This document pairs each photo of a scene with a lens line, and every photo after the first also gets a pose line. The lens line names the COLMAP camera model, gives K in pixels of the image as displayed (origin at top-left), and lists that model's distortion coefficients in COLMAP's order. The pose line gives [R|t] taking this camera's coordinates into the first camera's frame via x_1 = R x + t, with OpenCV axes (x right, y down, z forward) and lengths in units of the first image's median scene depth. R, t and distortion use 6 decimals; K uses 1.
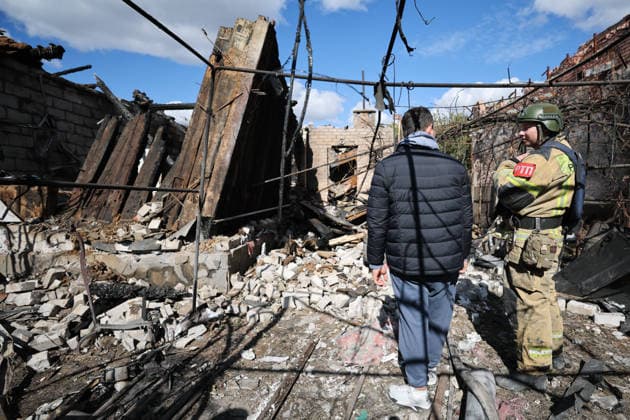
lens RADIAL K [[320.5, 0, 353.6], [0, 320.5, 218.6], [0, 0, 1]] dist [-0.037930, 0.010171]
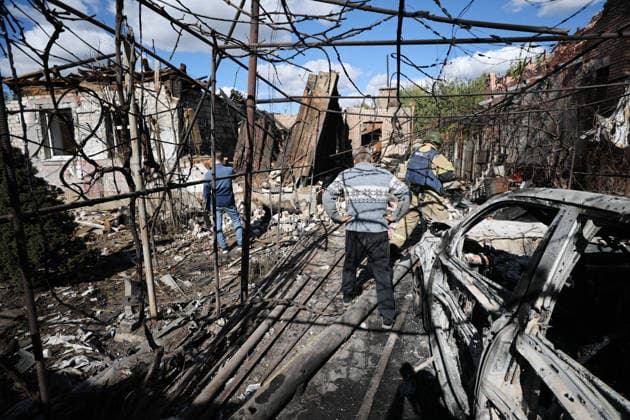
lens RADIAL K [[301.6, 0, 323.8], [0, 301.6, 200.6], [0, 0, 1]] dist [-0.038505, 0.013452]
pose [[0.985175, 0.018807, -0.170519, -0.020460], [-0.003660, 0.996051, 0.088708, -0.017012], [0.171513, -0.086769, 0.981353, -0.780336]]
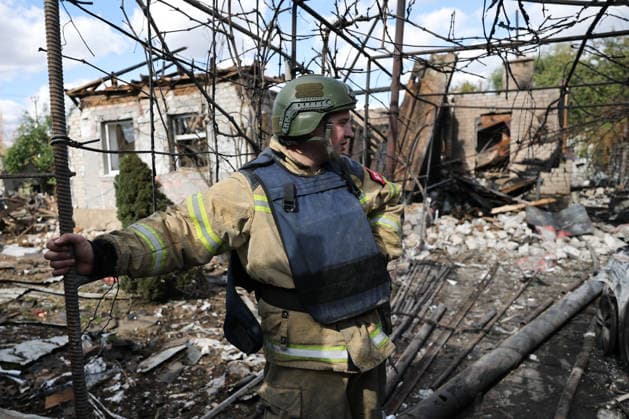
lens RADIAL K [[437.0, 0, 264.0], [0, 437.0, 211.8], [0, 0, 1]] dist [-0.001949, 0.003749]
pose [[0.892739, 0.015678, -0.450301, -0.129786], [0.004667, 0.999019, 0.044036, 0.001141], [0.450549, -0.041414, 0.891790, -1.102954]]
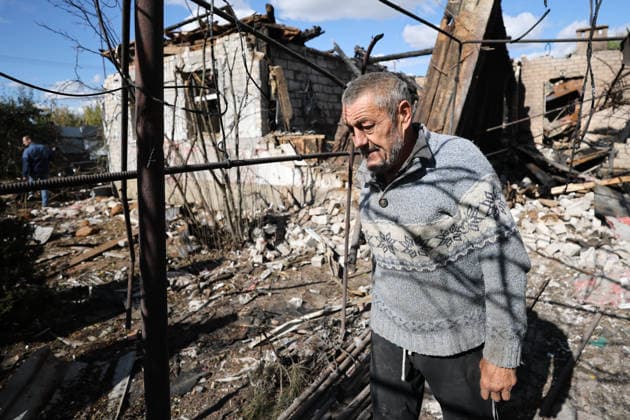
lens RADIAL K [[361.3, 0, 360.7], [0, 361.3, 174.0], [0, 0, 1]] dist [-0.033014, 0.000885]
pose [[0.866761, 0.031816, -0.497708, -0.051456], [-0.009120, 0.998807, 0.047966, -0.027315], [0.498641, -0.037036, 0.866017, -0.261009]]
